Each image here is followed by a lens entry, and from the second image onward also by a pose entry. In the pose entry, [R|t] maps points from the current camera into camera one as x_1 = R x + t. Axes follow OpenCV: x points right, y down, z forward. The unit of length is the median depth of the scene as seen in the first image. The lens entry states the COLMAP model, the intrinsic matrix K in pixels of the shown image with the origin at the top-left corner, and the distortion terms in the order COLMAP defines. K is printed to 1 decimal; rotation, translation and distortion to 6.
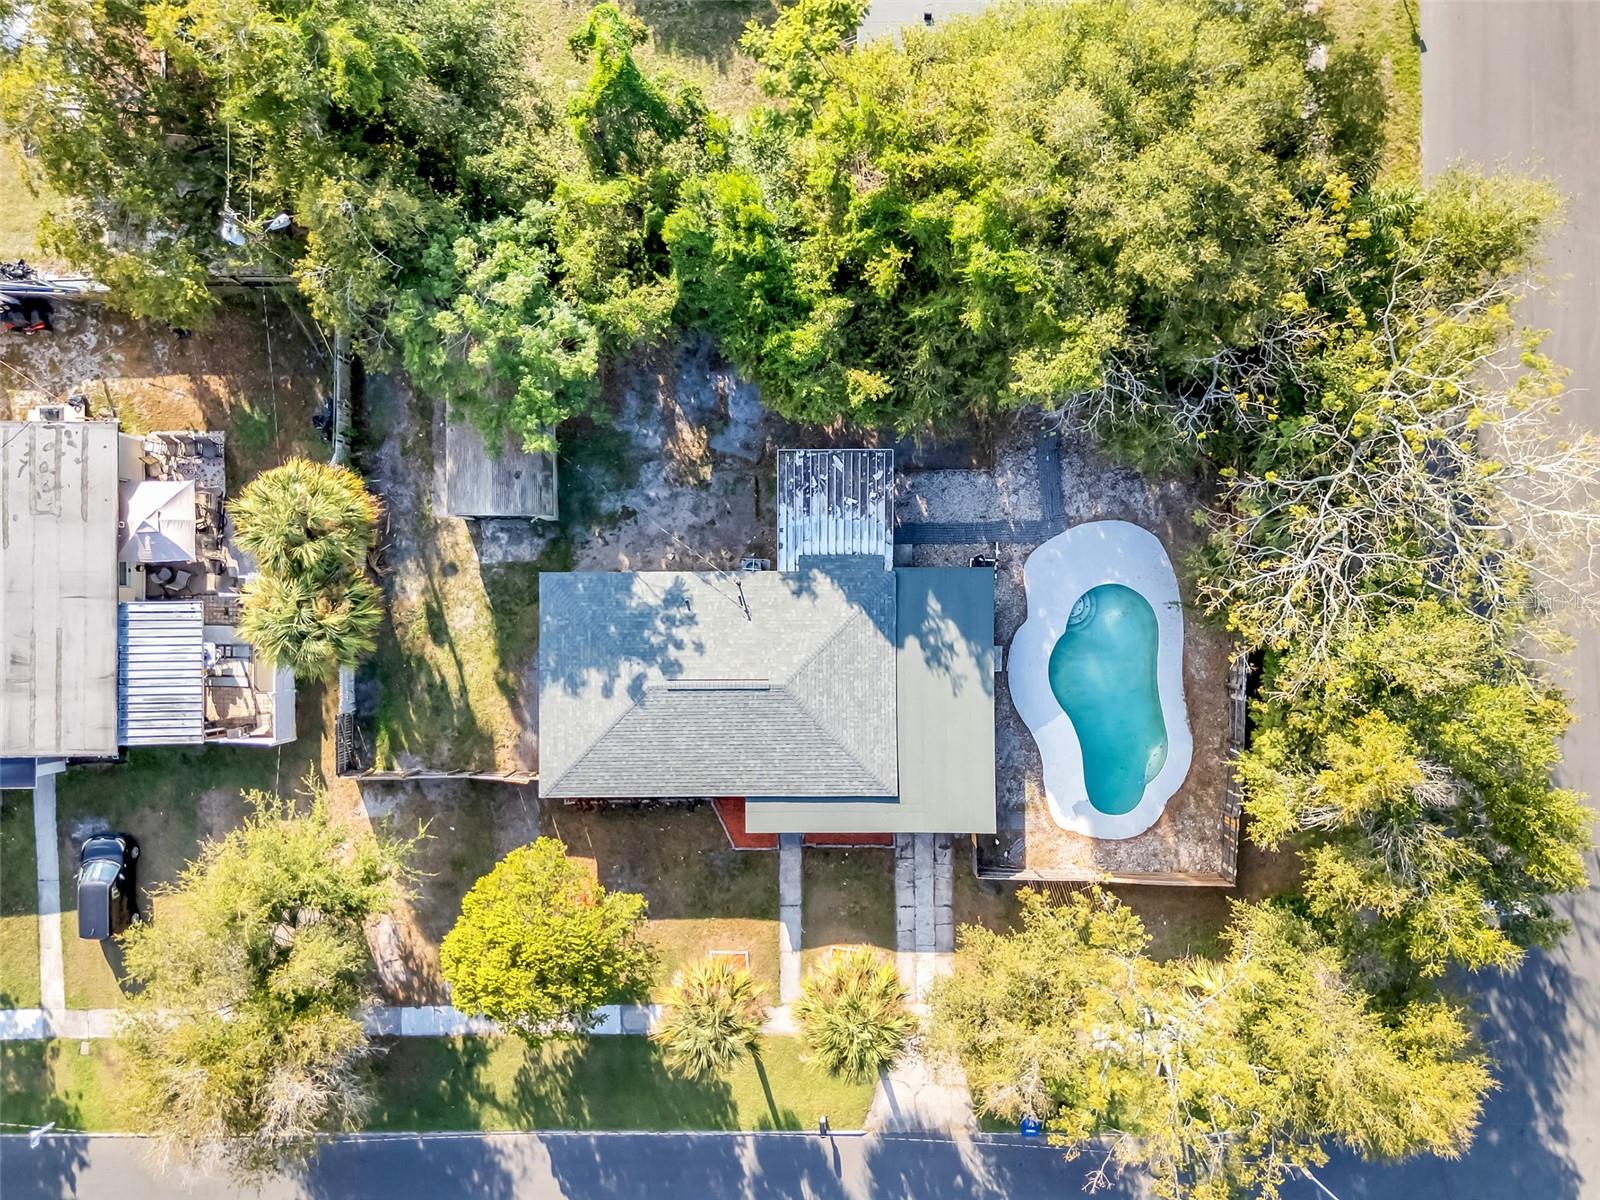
lens RADIAL K [[1211.7, 0, 807.0], [0, 1211.7, 609.4], [0, 0, 1]] dist [0.049537, -0.034114]
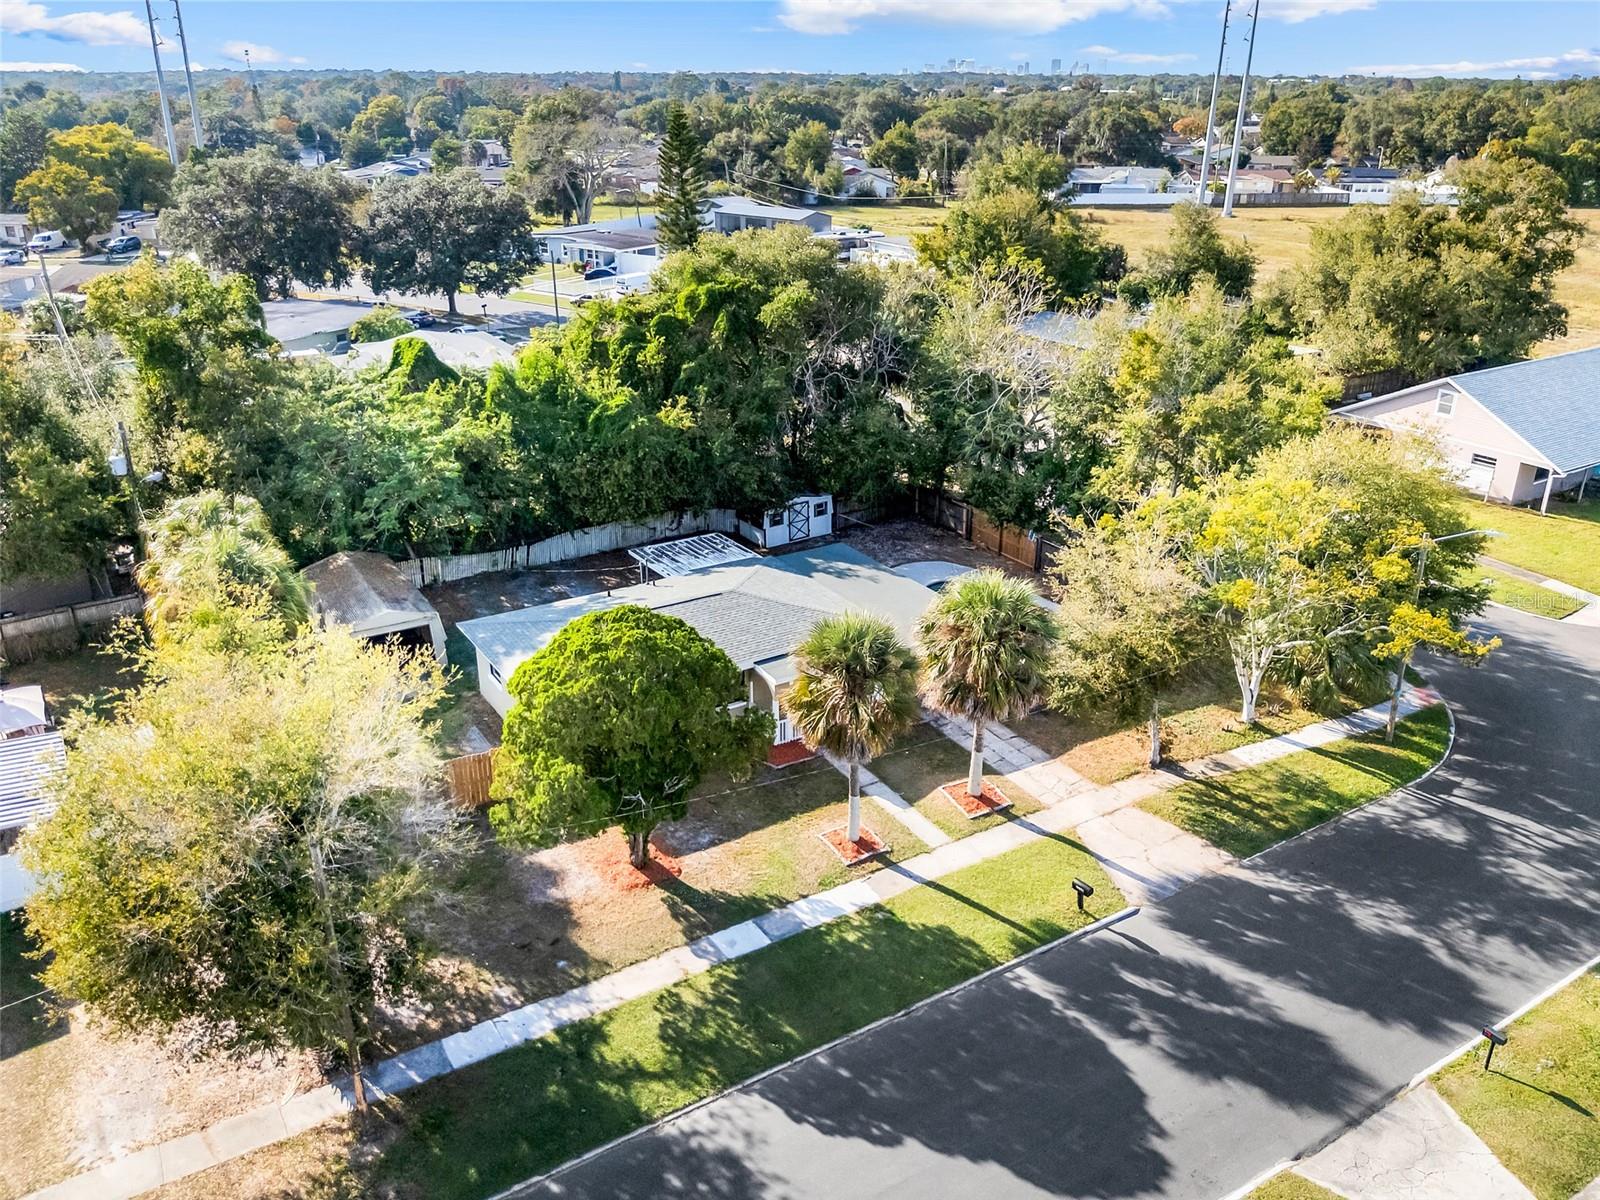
lens RADIAL K [[1233.3, 0, 800.0], [0, 1233.3, 600.0], [0, 0, 1]] dist [0.033490, -0.063676]
pose [[0.850253, -0.195439, 0.488747, -0.443615], [0.526330, 0.327702, -0.784594, 0.840803], [-0.006823, 0.924346, 0.381495, 0.557700]]
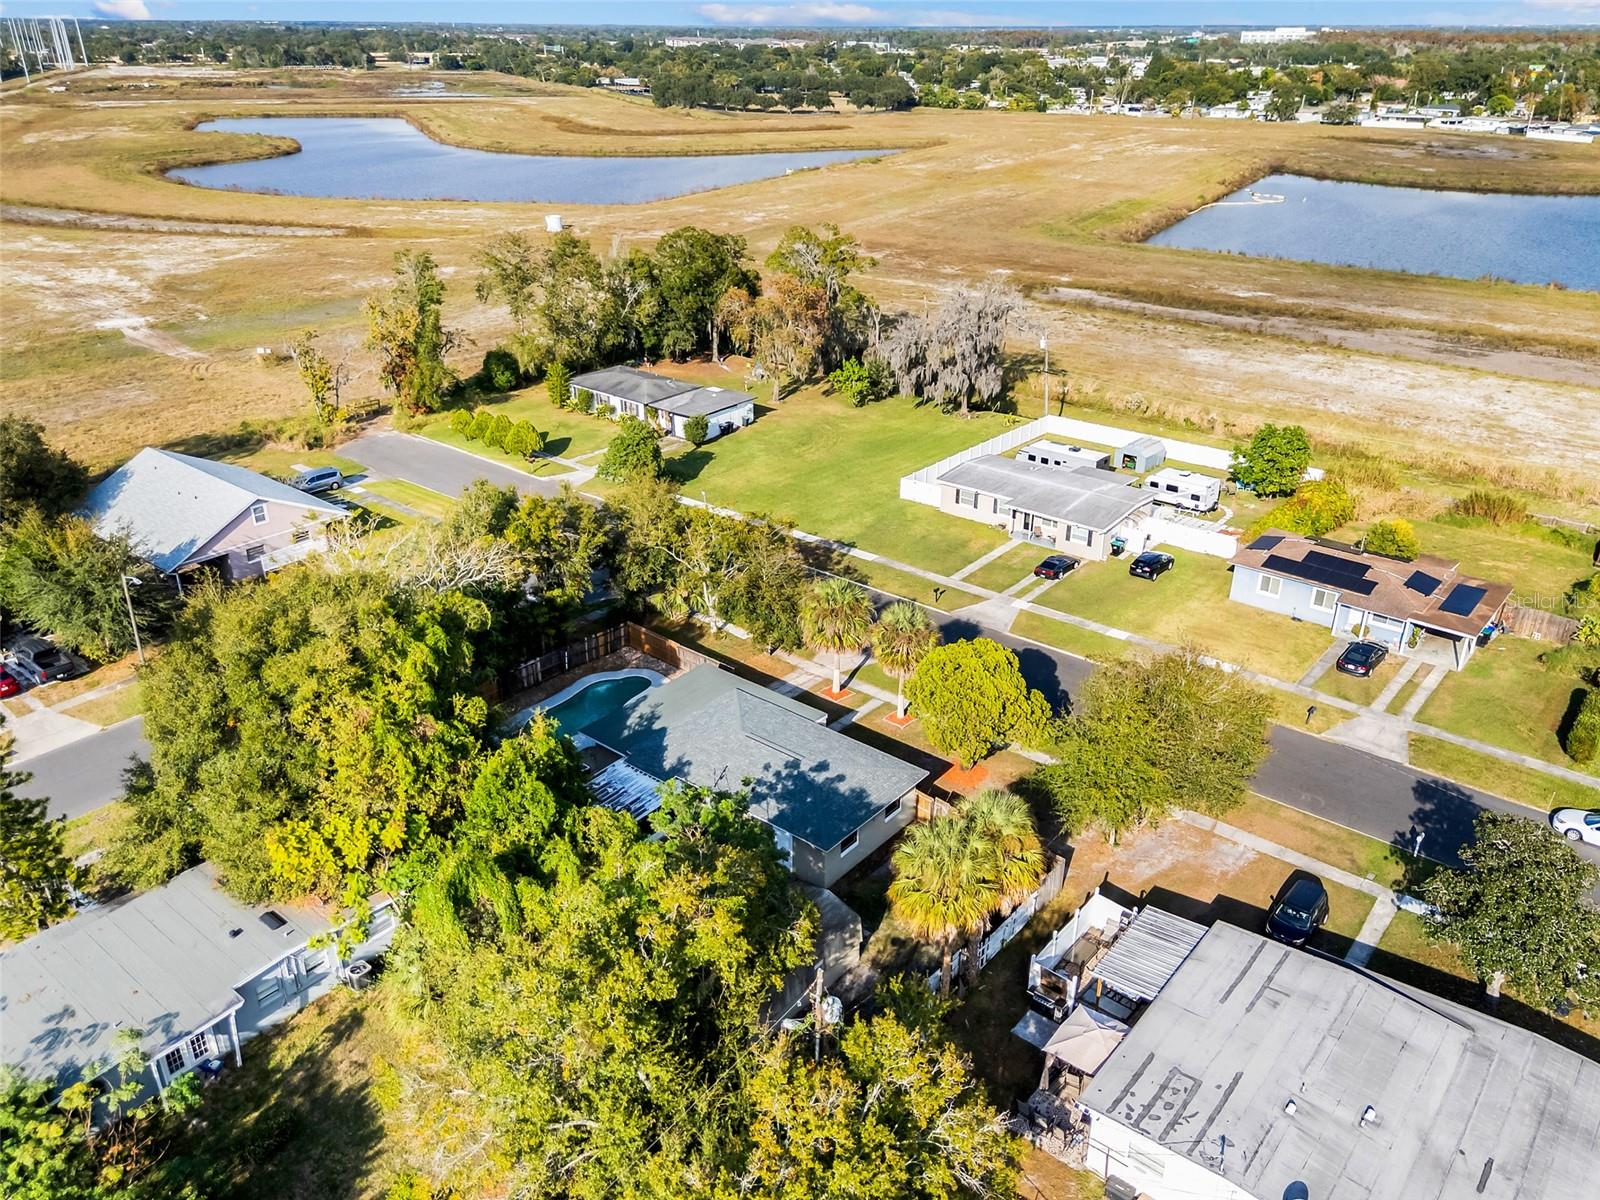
lens RADIAL K [[1233.3, 0, 800.0], [0, 1233.3, 600.0], [0, 0, 1]] dist [0.033490, -0.063676]
pose [[-0.763404, -0.259558, 0.591476, -0.818512], [0.645813, -0.323501, 0.691573, -0.776462], [0.011840, 0.909932, 0.414588, 0.236860]]
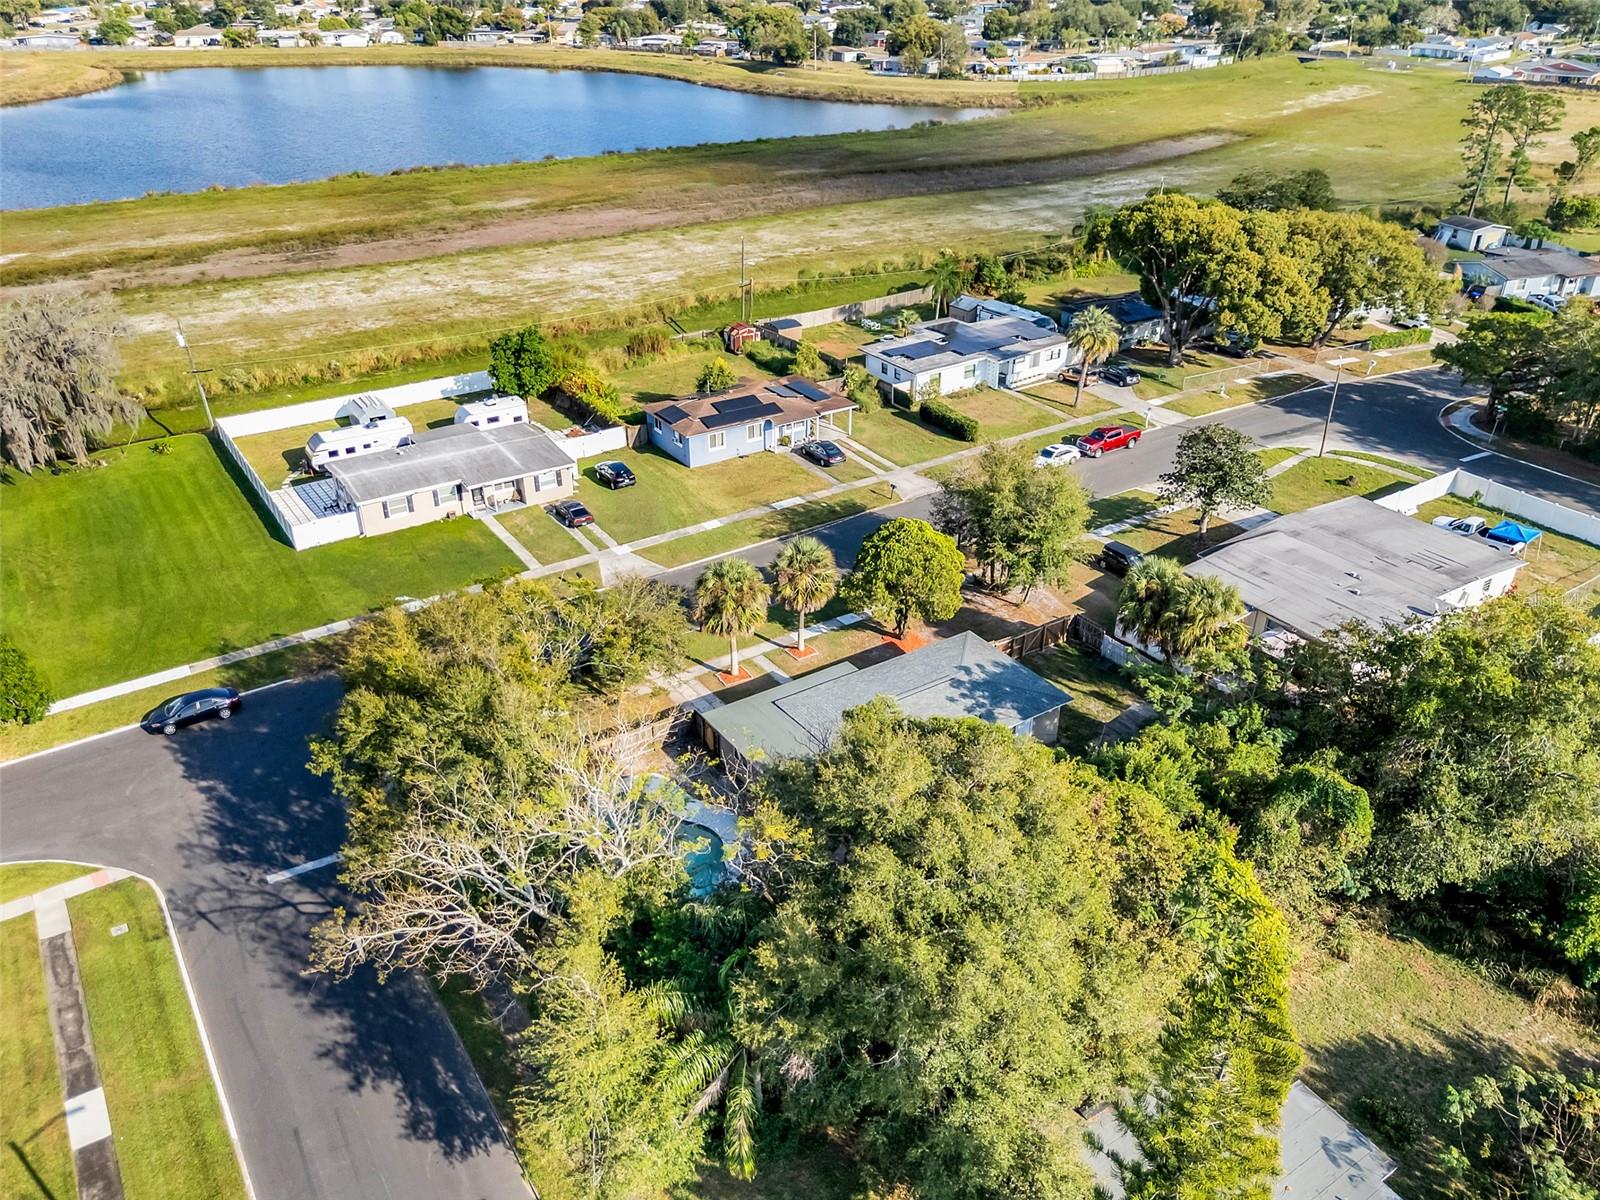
lens RADIAL K [[1212.2, 0, 786.5], [0, 1212.2, 599.2], [0, 0, 1]] dist [0.037287, -0.007891]
pose [[-0.841673, 0.273413, -0.465652, 0.640331], [-0.539880, -0.408938, 0.735730, -0.775314], [0.010735, 0.870641, 0.491802, 0.193602]]
